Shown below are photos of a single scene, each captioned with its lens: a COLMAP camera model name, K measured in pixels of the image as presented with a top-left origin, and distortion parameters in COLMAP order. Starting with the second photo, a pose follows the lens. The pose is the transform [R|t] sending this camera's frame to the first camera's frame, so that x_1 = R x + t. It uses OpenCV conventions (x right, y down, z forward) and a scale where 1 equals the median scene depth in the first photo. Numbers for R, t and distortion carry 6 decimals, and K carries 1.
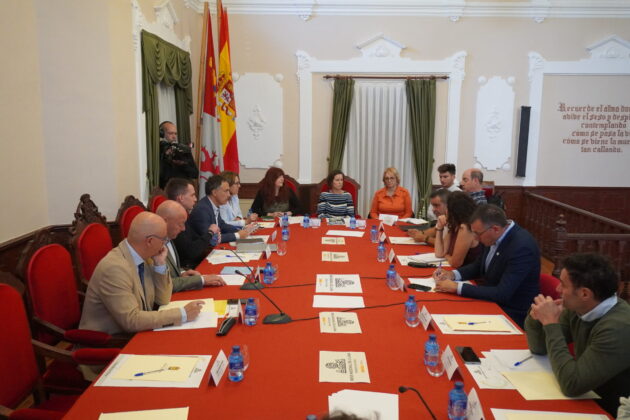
lens RADIAL K [[511.9, 0, 314.5], [0, 511.9, 205.8], [0, 0, 1]] dist [0.029411, 0.005270]
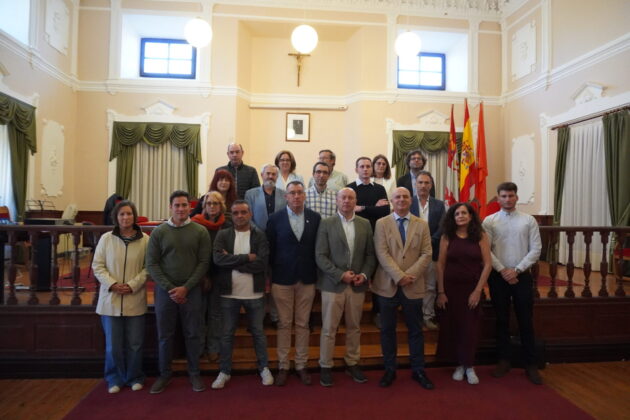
lens RADIAL K [[440.8, 0, 315.0], [0, 440.8, 210.3], [0, 0, 1]] dist [-0.015589, 0.013386]
pose [[0.110108, -0.013856, -0.993823, 0.996947], [-0.180159, 0.983061, -0.033667, 0.079343], [0.977455, 0.182753, 0.105747, 0.360737]]
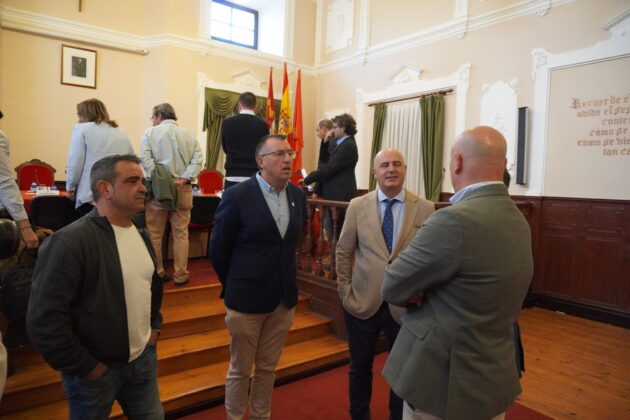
lens RADIAL K [[440.8, 0, 317.5], [0, 440.8, 205.5], [0, 0, 1]] dist [-0.015589, 0.013386]
pose [[0.610999, 0.040595, -0.790590, 0.807757], [-0.158441, 0.984748, -0.071886, 0.091292], [0.775614, 0.169184, 0.608112, 0.275433]]
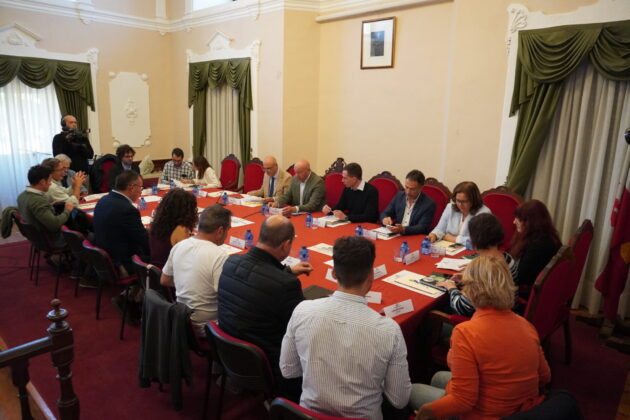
lens RADIAL K [[443.4, 0, 315.3], [0, 443.4, 206.8], [0, 0, 1]] dist [-0.014195, 0.002019]
pose [[-0.701282, 0.122054, -0.702357, 0.381424], [-0.159762, 0.933267, 0.321698, -0.157779], [0.694751, 0.337811, -0.634984, 0.921045]]
